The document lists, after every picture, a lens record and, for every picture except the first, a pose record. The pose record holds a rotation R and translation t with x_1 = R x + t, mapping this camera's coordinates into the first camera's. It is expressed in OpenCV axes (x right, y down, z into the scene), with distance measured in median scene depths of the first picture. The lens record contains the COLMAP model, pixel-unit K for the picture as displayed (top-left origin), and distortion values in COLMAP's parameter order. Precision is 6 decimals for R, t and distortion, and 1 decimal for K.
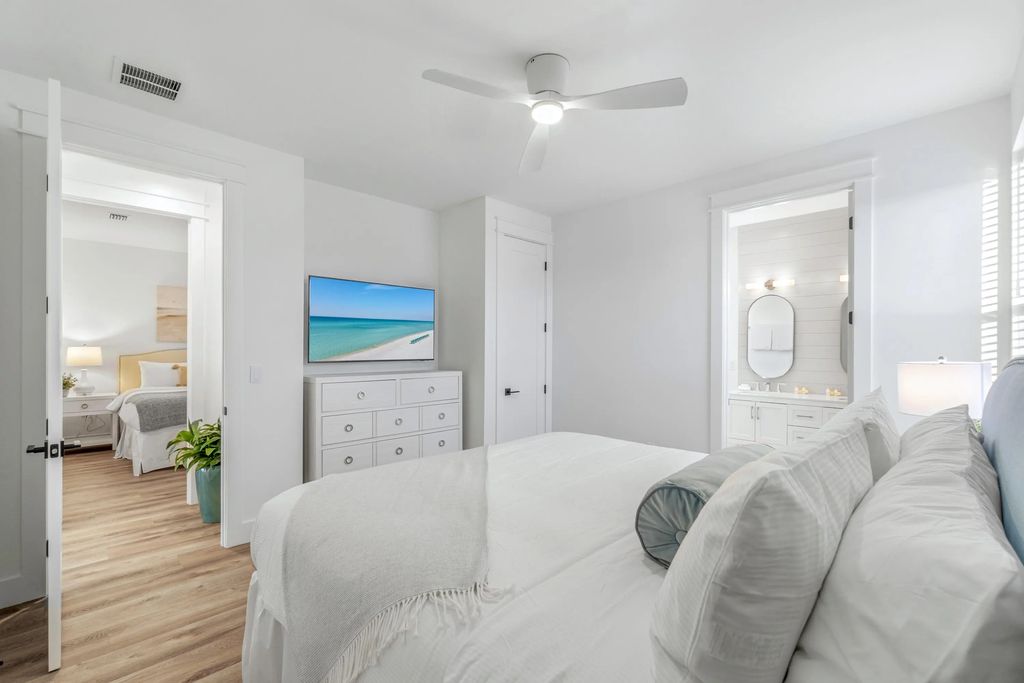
lens RADIAL K [[437.2, 0, 512.8], [0, 437.2, 349.1], [0, 0, 1]] dist [-0.014957, -0.000071]
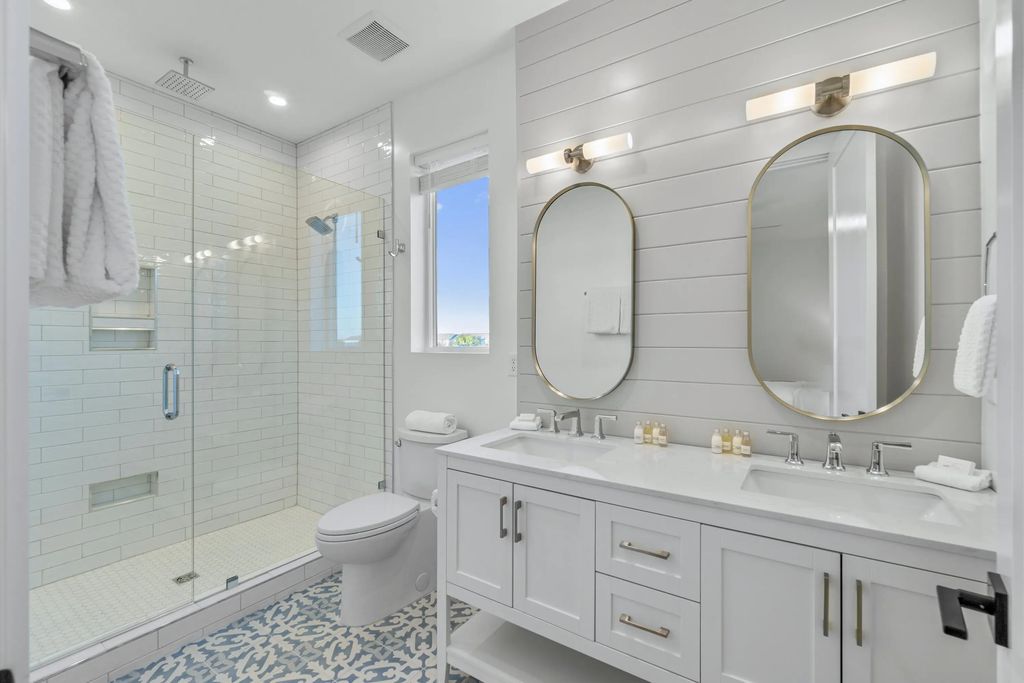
lens RADIAL K [[442.4, 0, 506.6], [0, 442.4, 337.2], [0, 0, 1]] dist [0.000678, 0.000131]
pose [[0.981899, -0.003933, 0.189365, 0.461265], [0.005122, 0.999970, -0.005789, 0.013984], [-0.189337, 0.006655, 0.981890, 0.637927]]
